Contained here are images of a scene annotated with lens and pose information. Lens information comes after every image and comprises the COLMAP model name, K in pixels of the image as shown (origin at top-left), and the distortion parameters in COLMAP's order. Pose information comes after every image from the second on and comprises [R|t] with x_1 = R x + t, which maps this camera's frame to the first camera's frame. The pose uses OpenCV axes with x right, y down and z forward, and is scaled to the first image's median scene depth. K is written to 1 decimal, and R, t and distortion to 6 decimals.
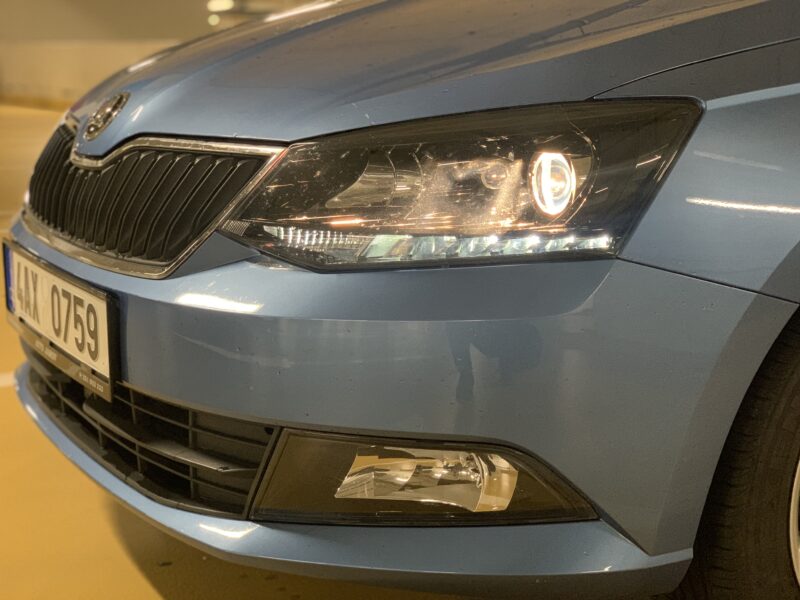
lens RADIAL K [[1246.3, 0, 401.4], [0, 1246.3, 301.8], [0, 0, 1]] dist [0.085040, 0.000000]
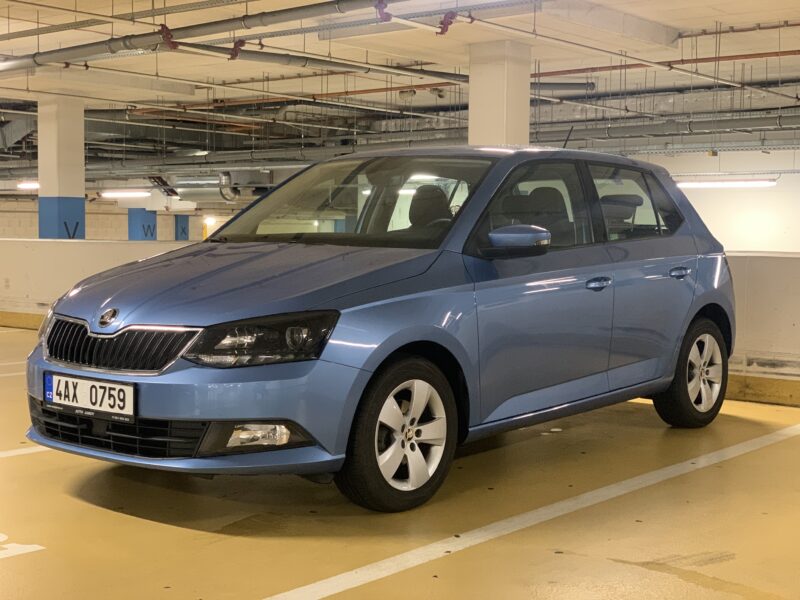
lens RADIAL K [[1246.3, 0, 399.1], [0, 1246.3, 300.0], [0, 0, 1]] dist [0.085040, 0.000000]
pose [[0.944407, -0.019309, 0.328211, -0.560772], [0.064556, 0.989732, -0.127528, 0.193743], [-0.322378, 0.141627, 0.935956, -1.717386]]
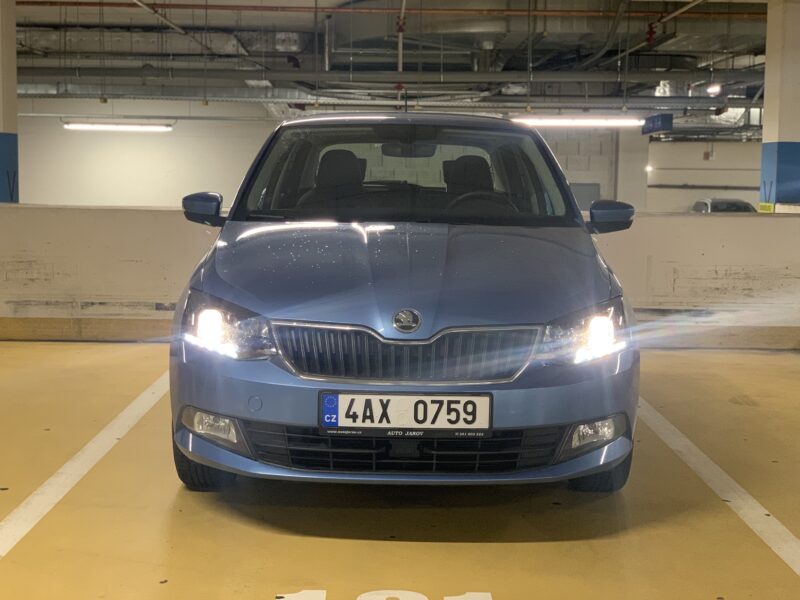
lens RADIAL K [[1246.3, 0, 399.2], [0, 1246.3, 300.9], [0, 0, 1]] dist [0.085040, 0.000000]
pose [[0.513234, -0.095483, 0.852921, -2.303560], [0.165002, 0.986231, 0.011120, -0.231256], [-0.842238, 0.135027, 0.521922, -0.141583]]
